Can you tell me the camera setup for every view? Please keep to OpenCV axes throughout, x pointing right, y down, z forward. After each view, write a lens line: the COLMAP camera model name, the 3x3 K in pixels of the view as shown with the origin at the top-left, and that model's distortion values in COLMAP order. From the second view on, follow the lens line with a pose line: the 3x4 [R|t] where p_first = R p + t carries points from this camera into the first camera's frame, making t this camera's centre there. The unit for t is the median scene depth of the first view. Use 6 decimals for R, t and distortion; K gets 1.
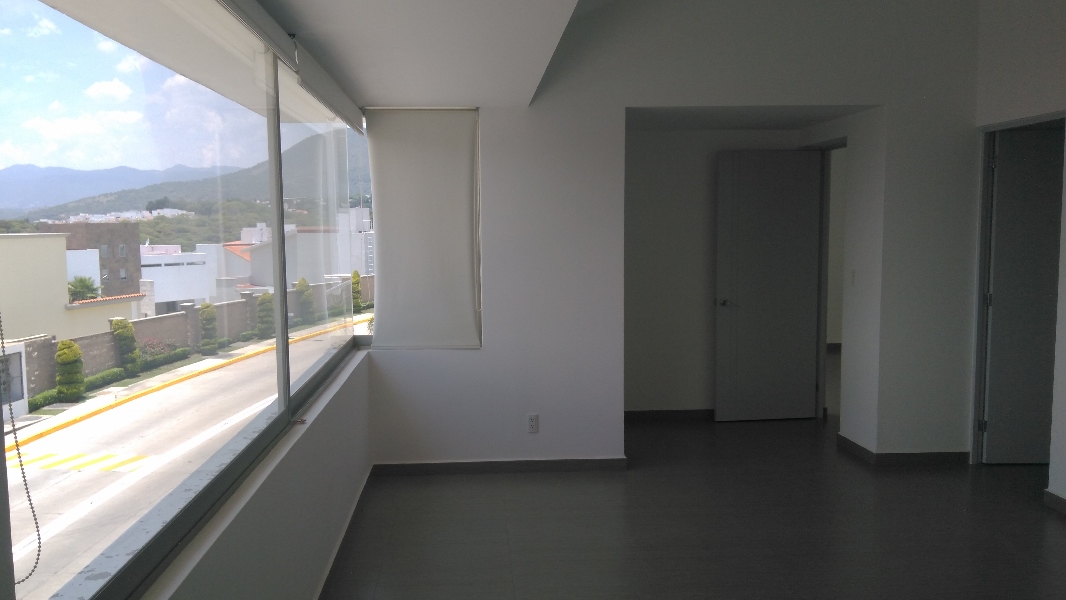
lens RADIAL K [[865.8, 0, 533.0], [0, 865.8, 300.0], [0, 0, 1]] dist [0.002744, -0.004622]
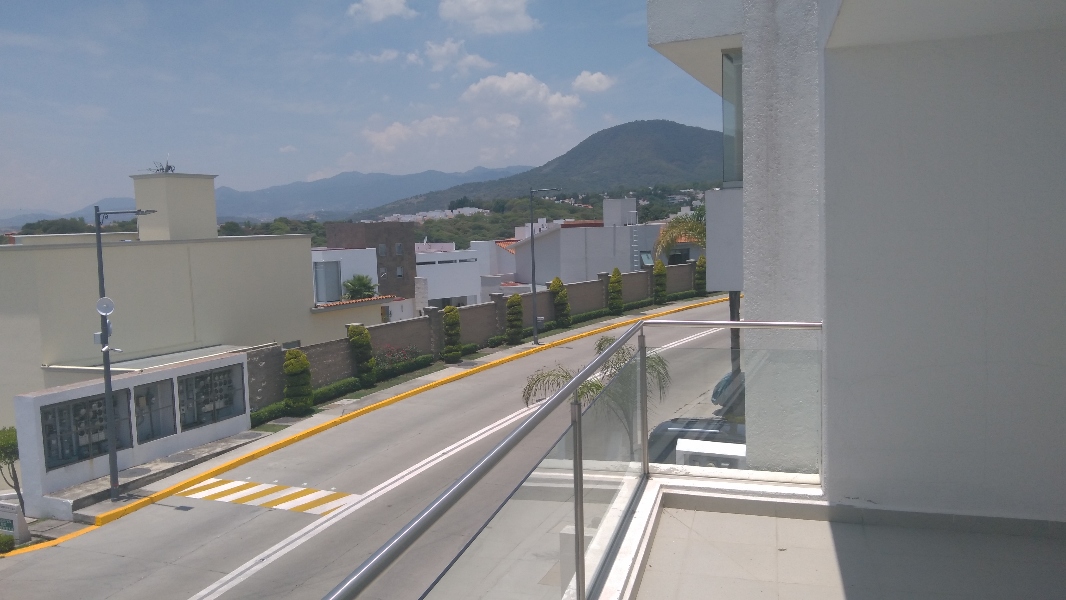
lens RADIAL K [[865.8, 0, 533.0], [0, 865.8, 300.0], [0, 0, 1]] dist [0.002744, -0.004622]
pose [[0.947906, 0.003734, -0.318528, 0.000451], [-0.000846, 0.999957, 0.009206, -0.011691], [0.318548, -0.008457, 0.947869, 0.153459]]
